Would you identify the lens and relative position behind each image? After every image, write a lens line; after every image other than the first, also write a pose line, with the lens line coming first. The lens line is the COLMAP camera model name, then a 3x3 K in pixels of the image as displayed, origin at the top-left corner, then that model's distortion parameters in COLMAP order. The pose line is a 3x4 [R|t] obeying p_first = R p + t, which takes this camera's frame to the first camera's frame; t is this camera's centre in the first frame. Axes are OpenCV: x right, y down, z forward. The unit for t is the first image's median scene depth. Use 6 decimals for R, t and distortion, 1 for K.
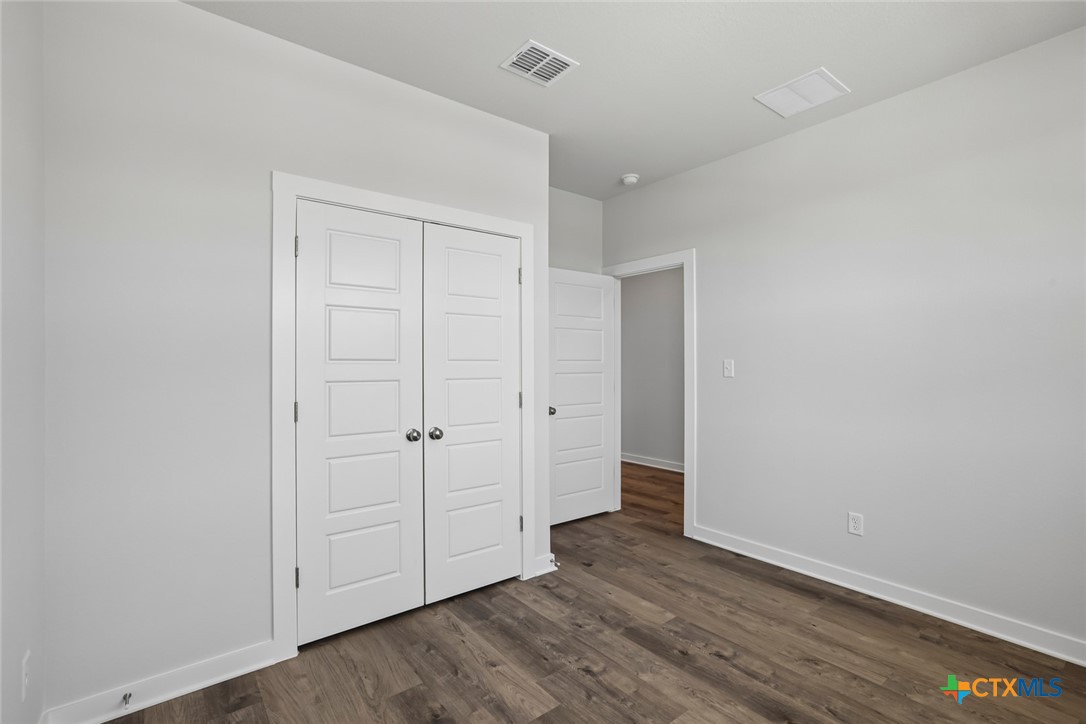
lens RADIAL K [[497.5, 0, 545.8], [0, 497.5, 362.7], [0, 0, 1]] dist [-0.003913, 0.000876]
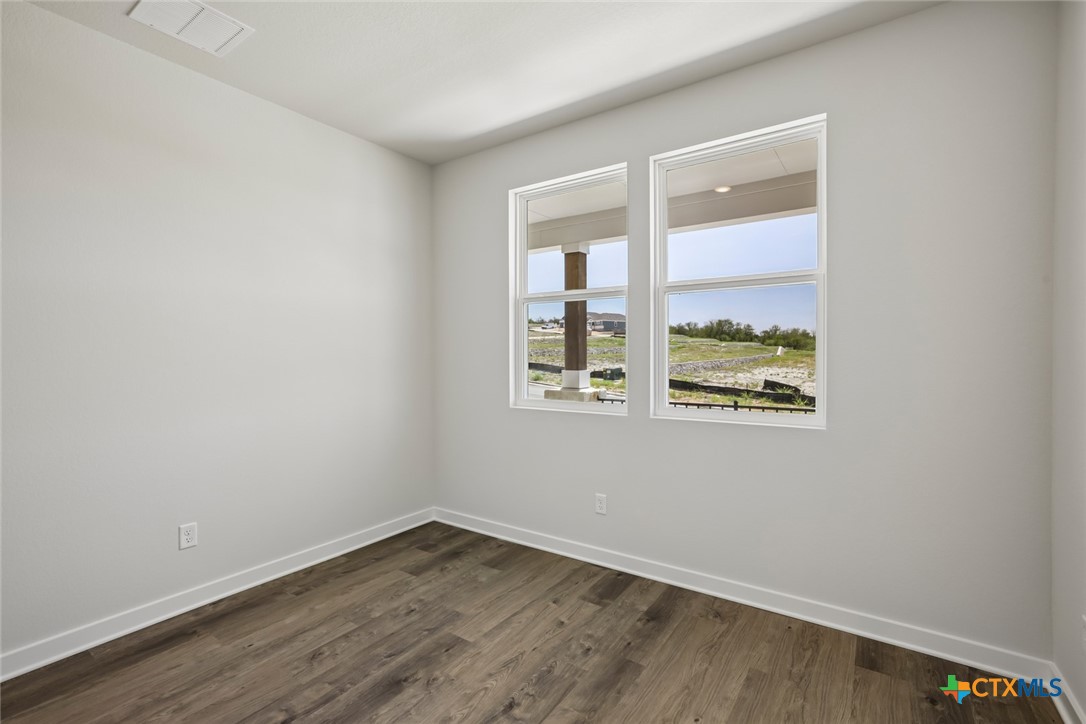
lens RADIAL K [[497.5, 0, 542.5], [0, 497.5, 356.3], [0, 0, 1]] dist [-0.003913, 0.000876]
pose [[-0.299842, -0.003627, 0.953982, -0.494930], [0.006138, 0.999965, 0.005731, 0.002893], [-0.953969, 0.007573, -0.299810, 0.792505]]
